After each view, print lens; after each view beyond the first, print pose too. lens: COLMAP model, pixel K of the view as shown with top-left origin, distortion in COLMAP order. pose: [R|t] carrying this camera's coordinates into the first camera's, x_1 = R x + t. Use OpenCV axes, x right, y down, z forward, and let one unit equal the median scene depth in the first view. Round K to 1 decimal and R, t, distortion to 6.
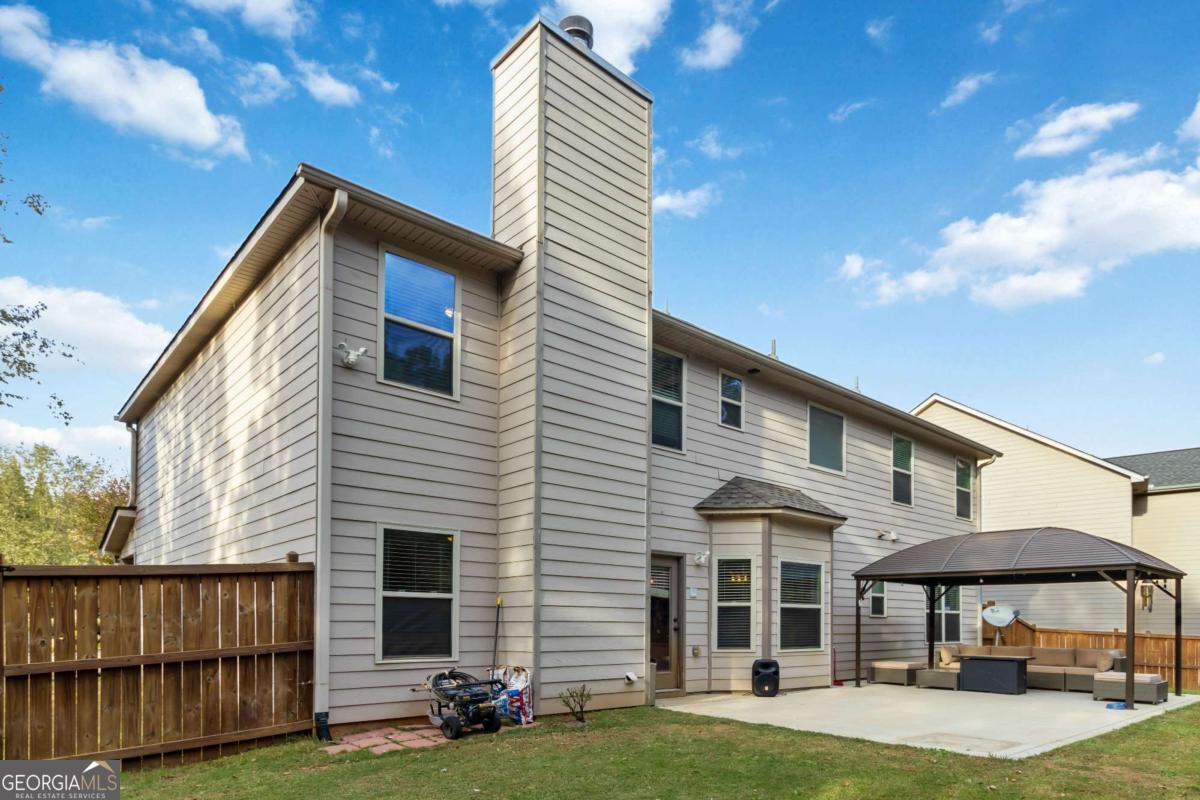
lens RADIAL K [[654.3, 0, 600.0], [0, 654.3, 400.0], [0, 0, 1]] dist [-0.002044, -0.000015]
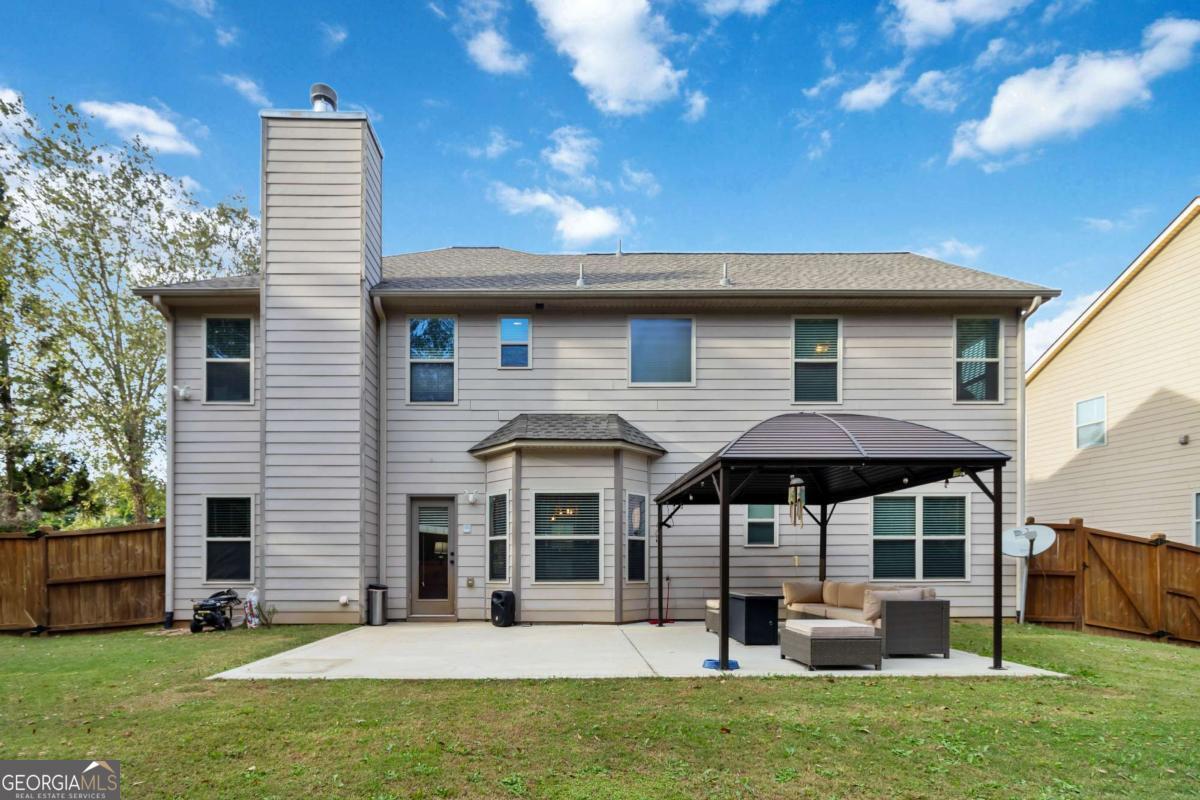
lens RADIAL K [[592.1, 0, 599.6], [0, 592.1, 375.9], [0, 0, 1]] dist [-0.006571, -0.000783]
pose [[0.746545, -0.207419, -0.632177, 0.964534], [0.220622, 0.973579, -0.058899, 0.150545], [0.627691, -0.095502, 0.772582, 0.394301]]
